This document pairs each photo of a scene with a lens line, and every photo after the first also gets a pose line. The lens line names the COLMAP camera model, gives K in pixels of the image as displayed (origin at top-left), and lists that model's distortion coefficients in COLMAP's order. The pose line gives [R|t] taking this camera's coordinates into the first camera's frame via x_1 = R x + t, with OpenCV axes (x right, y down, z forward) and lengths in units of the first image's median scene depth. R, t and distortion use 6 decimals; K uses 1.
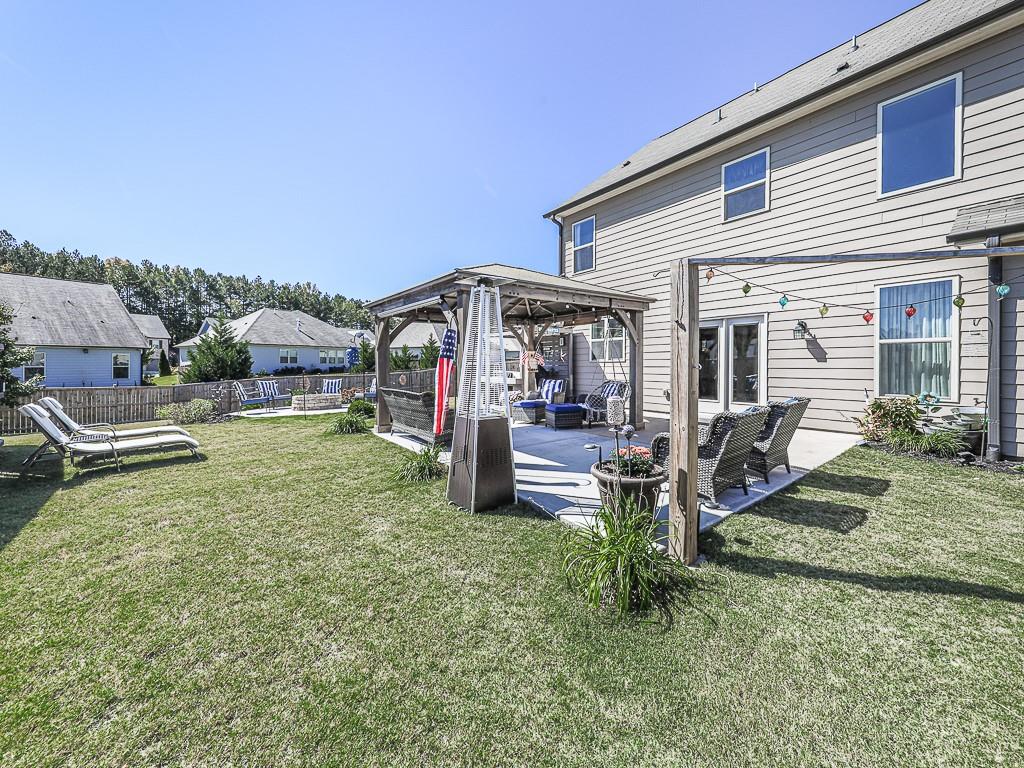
lens RADIAL K [[391.9, 0, 506.7], [0, 391.9, 362.3], [0, 0, 1]] dist [0.010971, -0.000910]
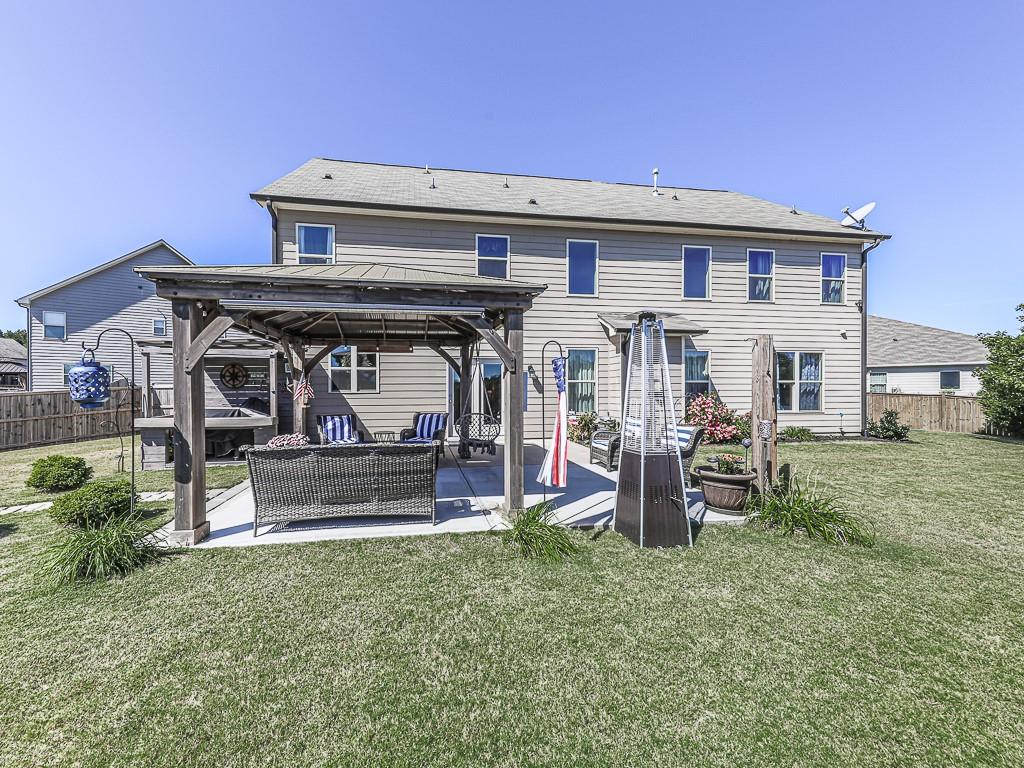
lens RADIAL K [[391.9, 0, 473.0], [0, 391.9, 389.5], [0, 0, 1]] dist [0.010971, -0.000910]
pose [[0.479302, 0.002063, 0.877647, -0.492559], [-0.001272, 0.999998, -0.001655, -0.009745], [-0.877649, -0.000323, 0.479304, 0.387651]]
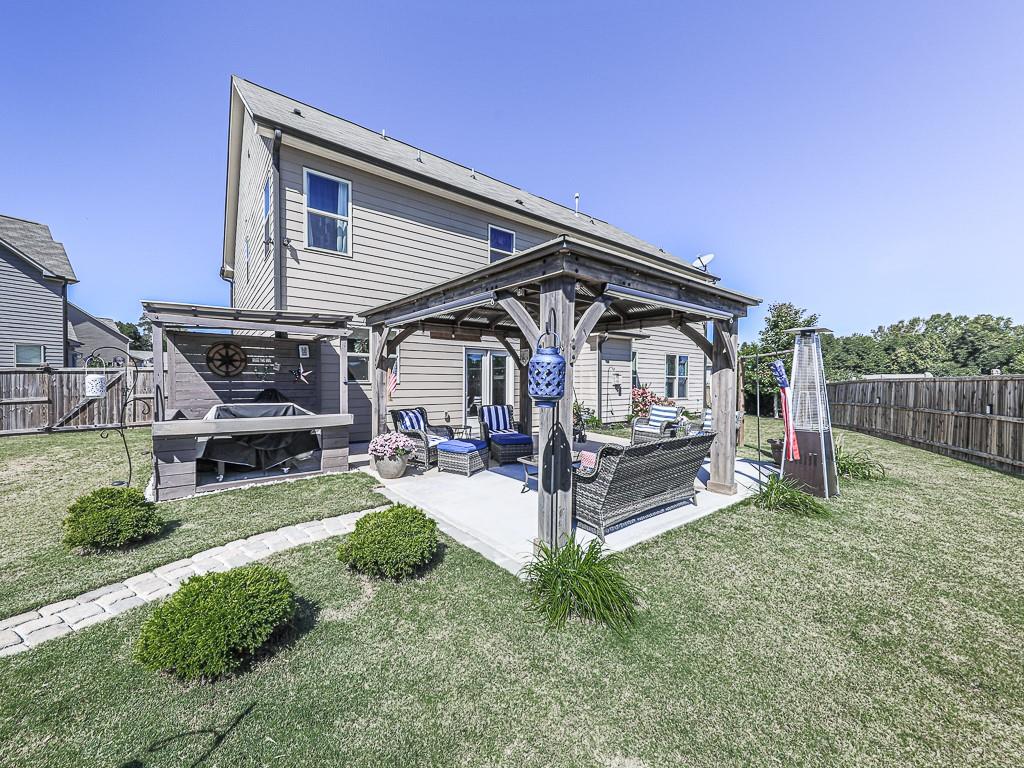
lens RADIAL K [[391.9, 0, 476.7], [0, 391.9, 388.2], [0, 0, 1]] dist [0.010971, -0.000910]
pose [[0.017956, -0.020054, 0.999638, -0.631421], [-0.012099, 0.999721, 0.020273, -0.012603], [-0.999766, -0.012458, 0.017708, 0.936851]]
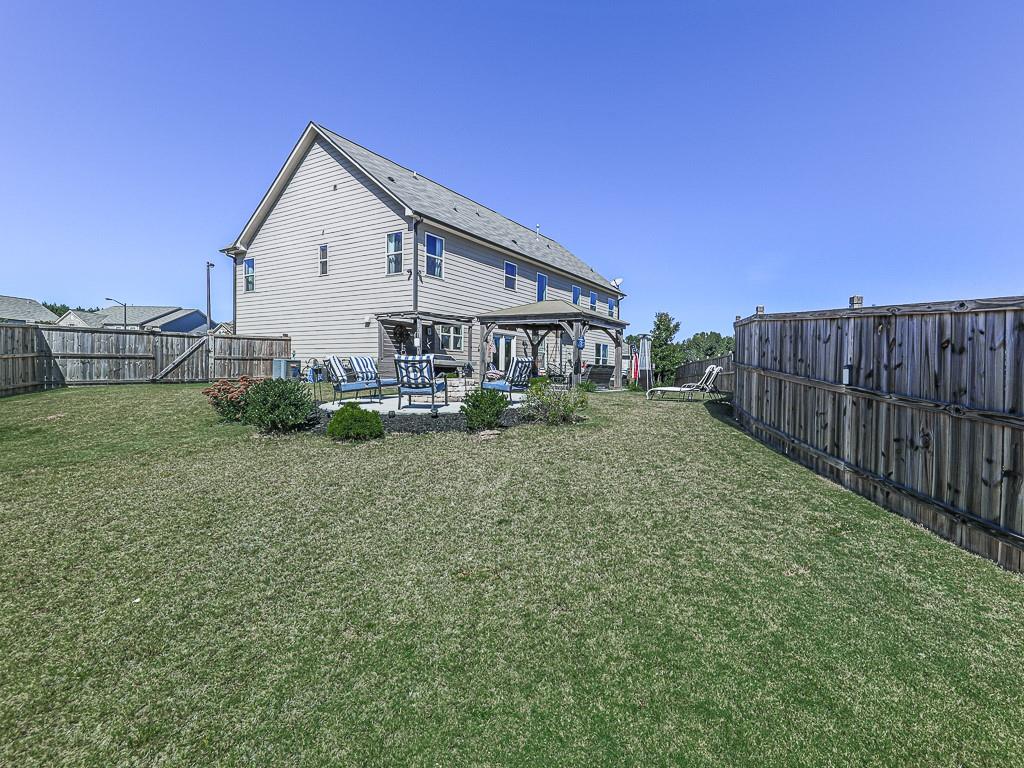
lens RADIAL K [[495.7, 0, 593.6], [0, 495.7, 388.5], [0, 0, 1]] dist [0.016405, -0.000059]
pose [[-0.432550, -0.028908, 0.901146, -1.880921], [-0.025991, 0.999470, 0.019587, 0.102536], [-0.901235, -0.014949, -0.433073, 1.577516]]
